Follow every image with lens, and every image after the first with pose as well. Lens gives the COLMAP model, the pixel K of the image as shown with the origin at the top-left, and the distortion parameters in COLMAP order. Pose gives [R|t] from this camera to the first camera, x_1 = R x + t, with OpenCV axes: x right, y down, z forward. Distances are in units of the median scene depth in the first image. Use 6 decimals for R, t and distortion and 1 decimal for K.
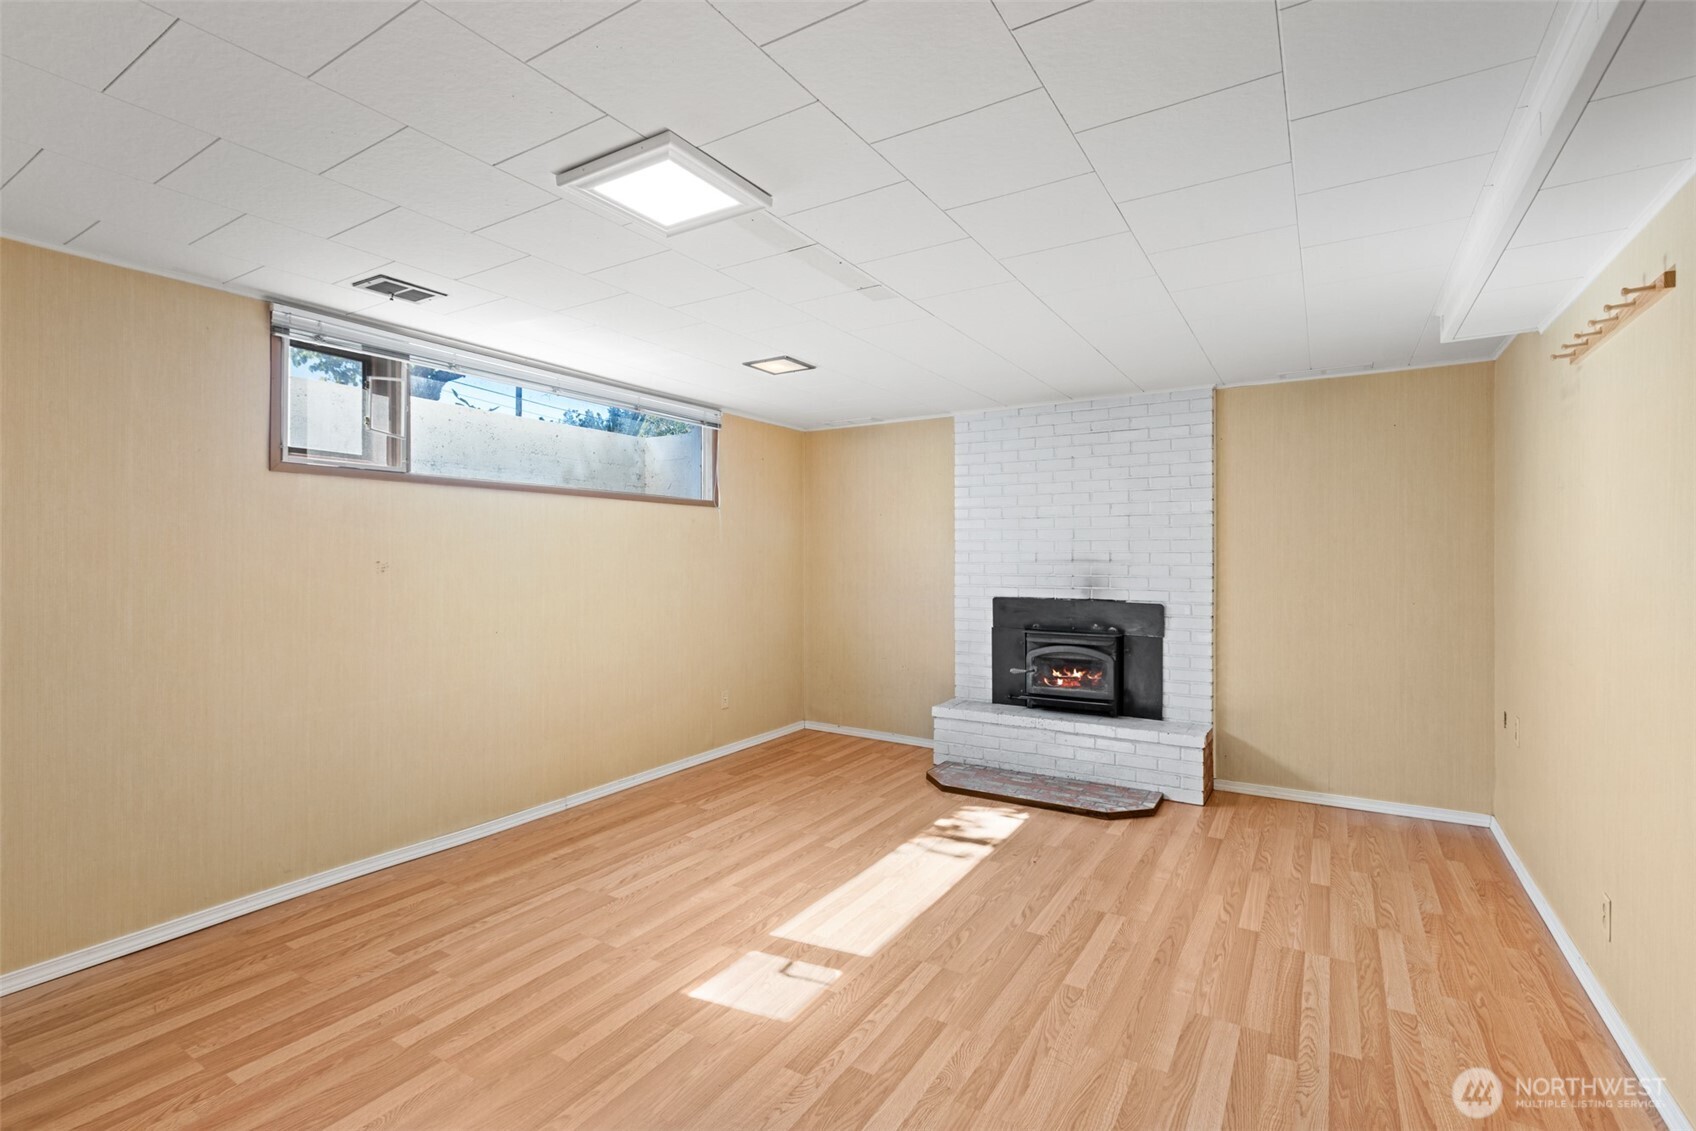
lens RADIAL K [[766.3, 0, 845.5], [0, 766.3, 558.0], [0, 0, 1]] dist [0.000284, -0.000955]
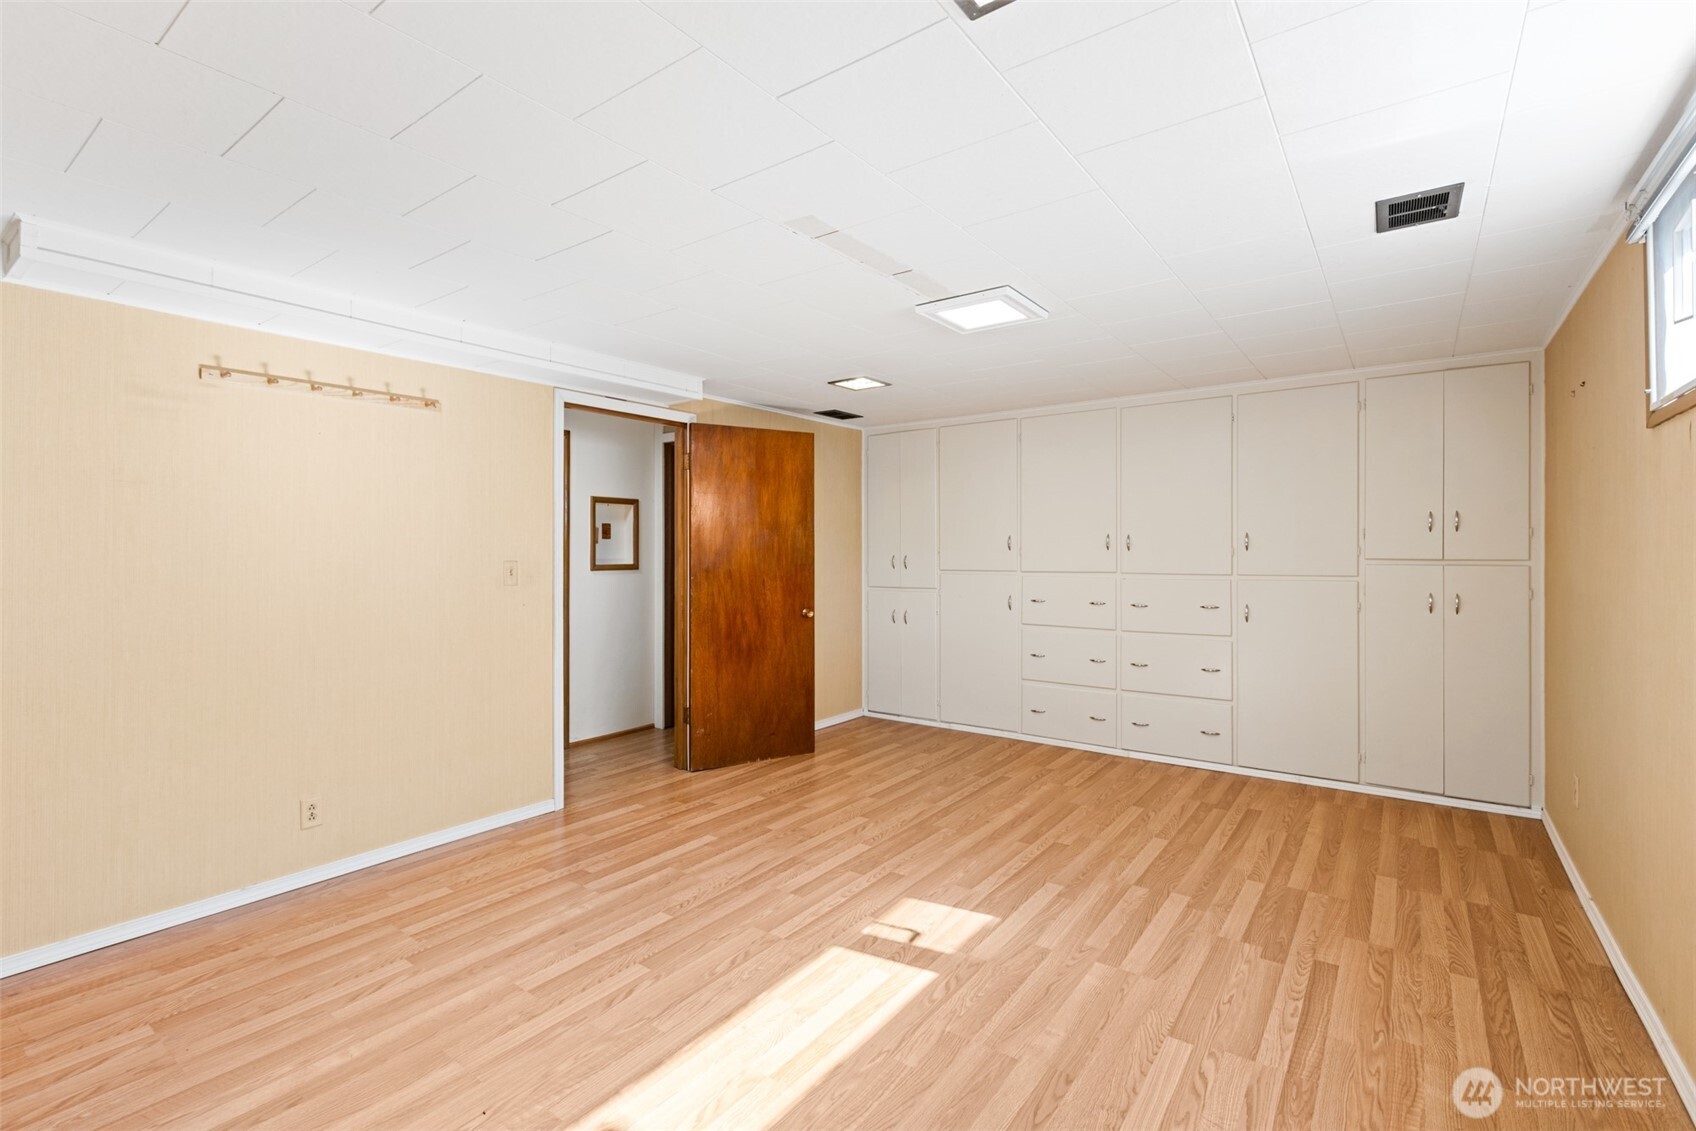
lens RADIAL K [[766.3, 0, 850.4], [0, 766.3, 555.4], [0, 0, 1]] dist [0.000284, -0.000955]
pose [[-0.997075, 0.000278, 0.076428, -0.070926], [0.000801, 0.999976, 0.006816, -0.001492], [-0.076424, 0.006857, -0.997052, 2.070575]]
